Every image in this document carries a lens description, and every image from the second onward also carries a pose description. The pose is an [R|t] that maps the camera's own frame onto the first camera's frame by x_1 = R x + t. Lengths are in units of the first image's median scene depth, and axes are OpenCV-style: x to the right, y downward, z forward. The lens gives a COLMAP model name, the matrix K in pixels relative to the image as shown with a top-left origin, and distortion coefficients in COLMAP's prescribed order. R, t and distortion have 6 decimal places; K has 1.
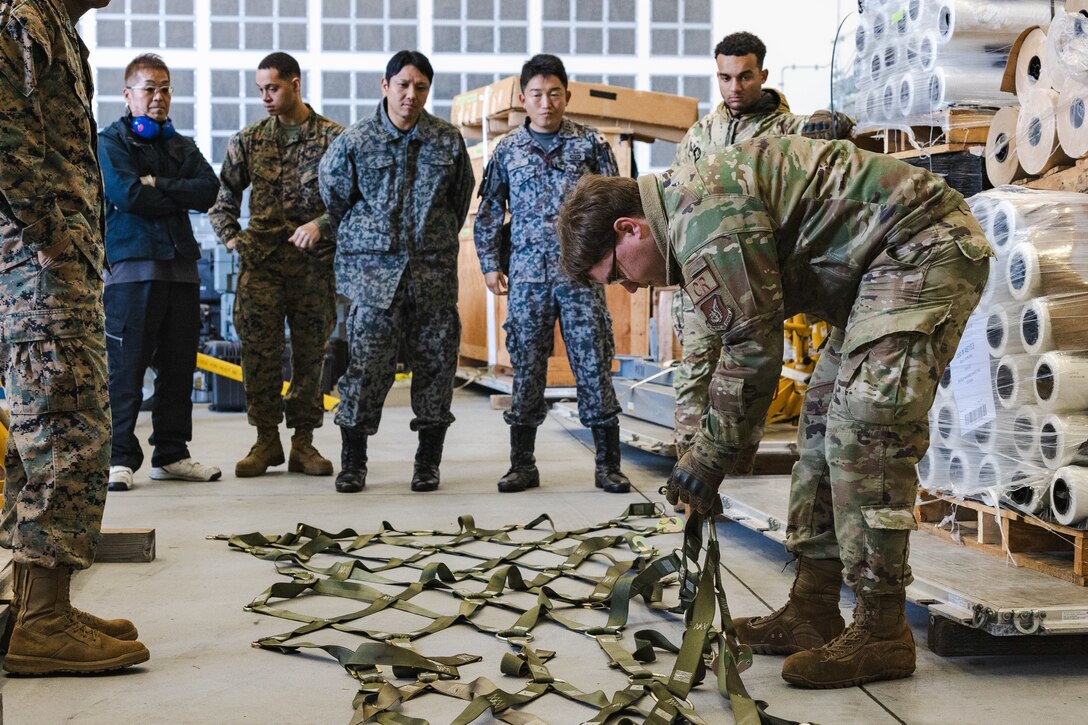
lens RADIAL K [[2019.0, 0, 543.2], [0, 2019.0, 369.0], [0, 0, 1]] dist [0.031014, 0.000000]
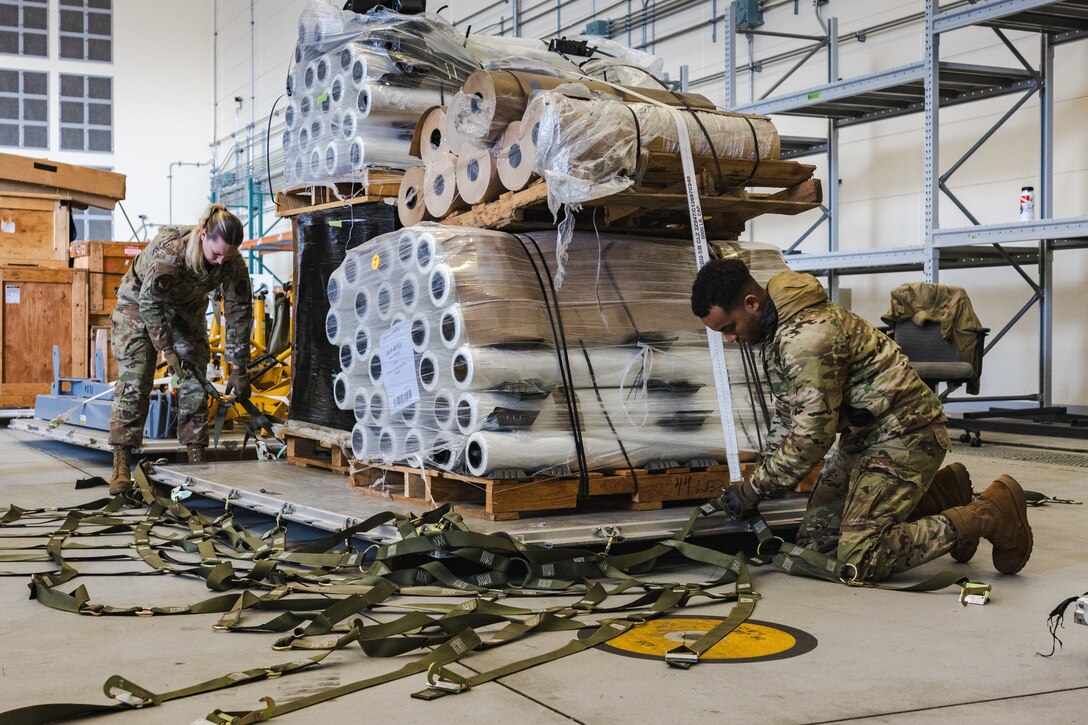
lens RADIAL K [[1580.2, 0, 542.0], [0, 1580.2, 363.0], [0, 0, 1]] dist [0.040249, 0.000000]
pose [[0.932979, -0.005312, 0.359893, -0.066797], [0.018455, 0.999282, -0.033093, 0.034561], [-0.359459, 0.037517, 0.932407, 0.018612]]
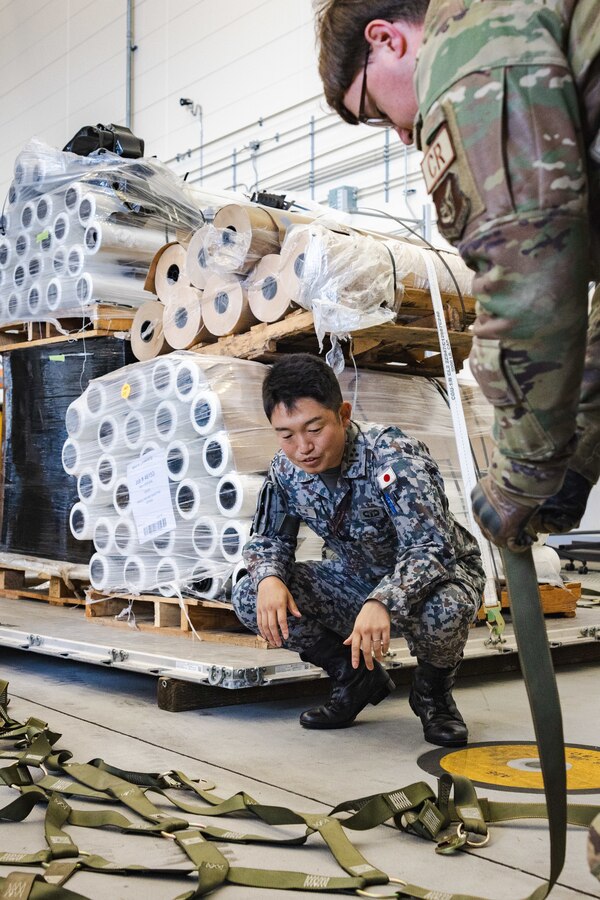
lens RADIAL K [[1307.2, 0, 300.8], [0, 1307.2, 449.4], [0, 0, 1]] dist [0.040249, 0.000000]
pose [[0.856057, 0.018277, 0.516558, -0.137368], [0.025884, 0.996605, -0.078159, 0.040217], [-0.516233, 0.080280, 0.852677, 0.227511]]
